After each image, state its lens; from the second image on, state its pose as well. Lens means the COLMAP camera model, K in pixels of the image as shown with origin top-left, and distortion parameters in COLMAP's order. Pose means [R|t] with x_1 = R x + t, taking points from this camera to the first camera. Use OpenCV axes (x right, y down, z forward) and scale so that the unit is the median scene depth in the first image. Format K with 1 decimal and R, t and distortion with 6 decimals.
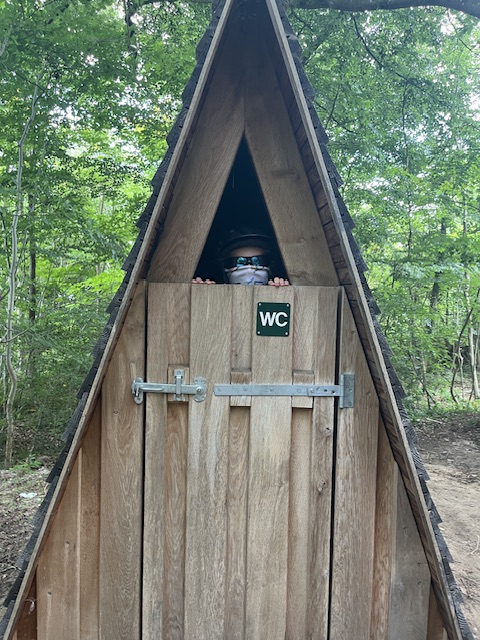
lens RADIAL K [[506.6, 0, 241.9], [0, 506.6, 317.5], [0, 0, 1]] dist [0.052961, -0.089338]
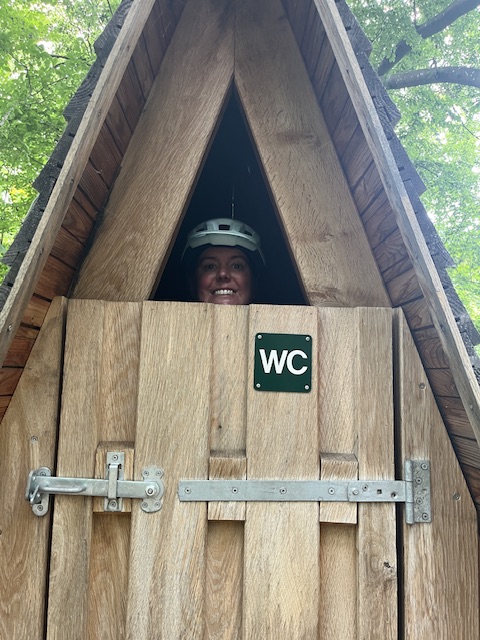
lens RADIAL K [[506.6, 0, 241.9], [0, 506.6, 317.5], [0, 0, 1]] dist [0.052961, -0.089338]
pose [[0.999570, -0.008313, -0.028126, 0.031666], [0.003387, 0.985297, -0.170817, 0.051674], [0.029132, 0.170648, 0.984901, 0.417950]]
